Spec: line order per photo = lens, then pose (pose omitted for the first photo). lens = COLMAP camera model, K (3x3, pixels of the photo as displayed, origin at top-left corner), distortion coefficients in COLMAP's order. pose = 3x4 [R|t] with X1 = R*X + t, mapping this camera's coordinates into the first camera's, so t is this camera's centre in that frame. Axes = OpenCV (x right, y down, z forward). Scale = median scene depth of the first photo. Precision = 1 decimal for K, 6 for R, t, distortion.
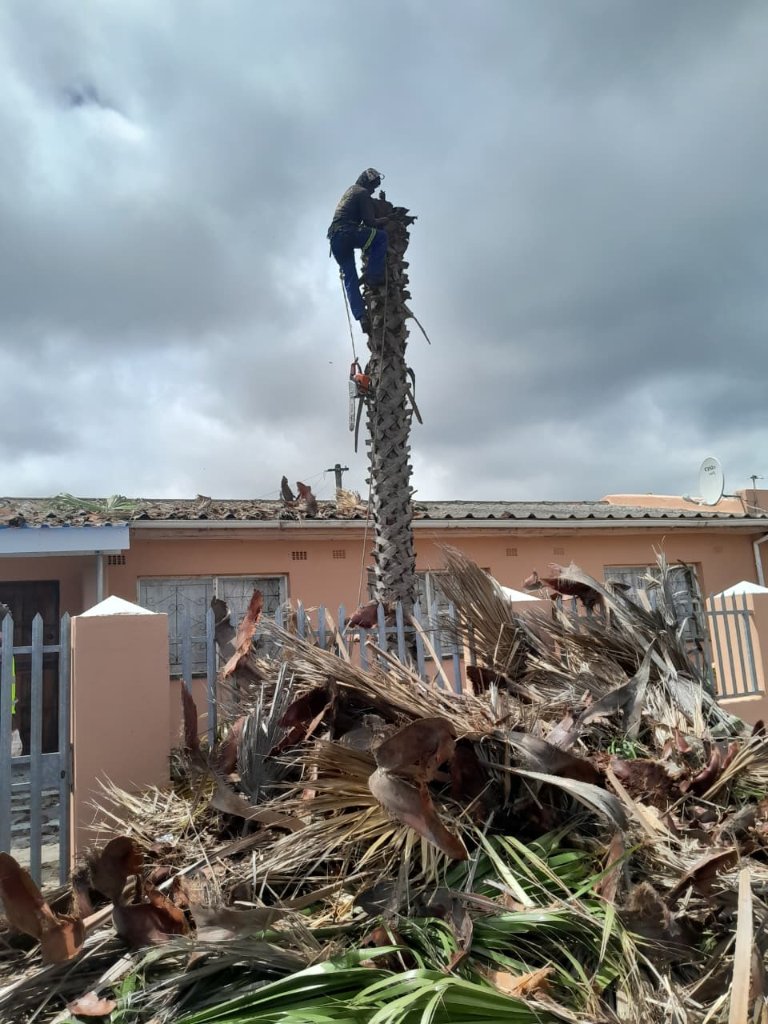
lens RADIAL K [[814.4, 0, 384.0], [0, 814.4, 512.0], [0, 0, 1]] dist [-0.013035, -0.009265]
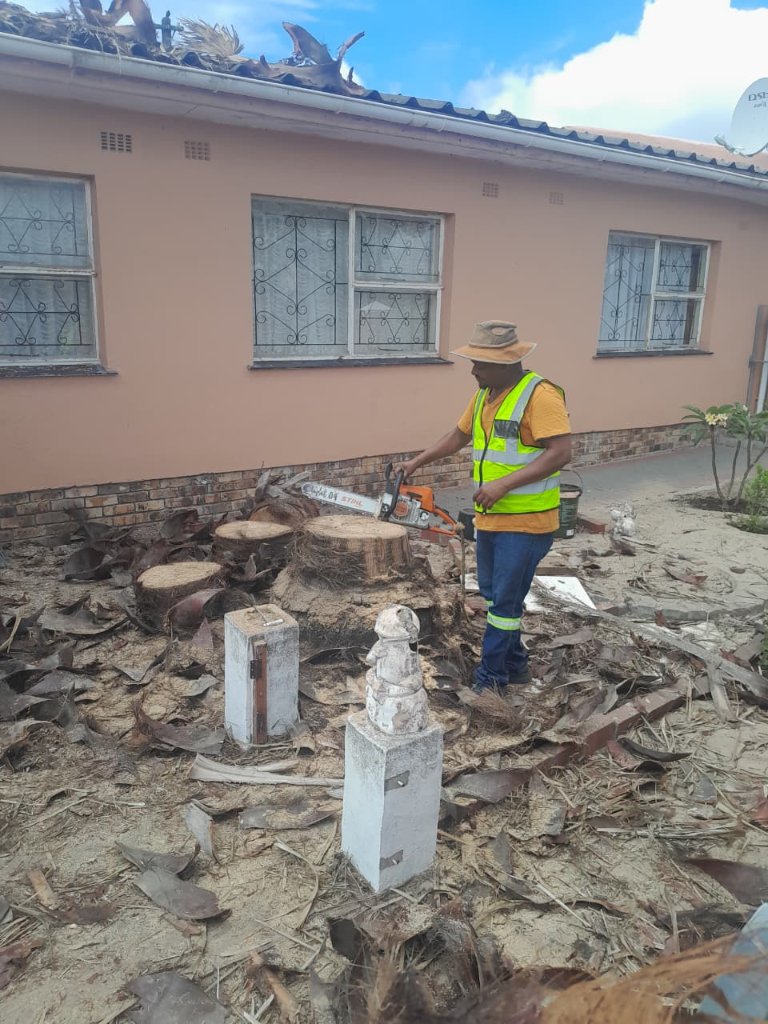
lens RADIAL K [[814.4, 0, 384.0], [0, 814.4, 512.0], [0, 0, 1]] dist [-0.013035, -0.009265]
pose [[0.969967, 0.031975, 0.241124, -0.057914], [-0.129521, 0.906987, 0.400748, 0.039271], [-0.205882, -0.419944, 0.883889, 0.443937]]
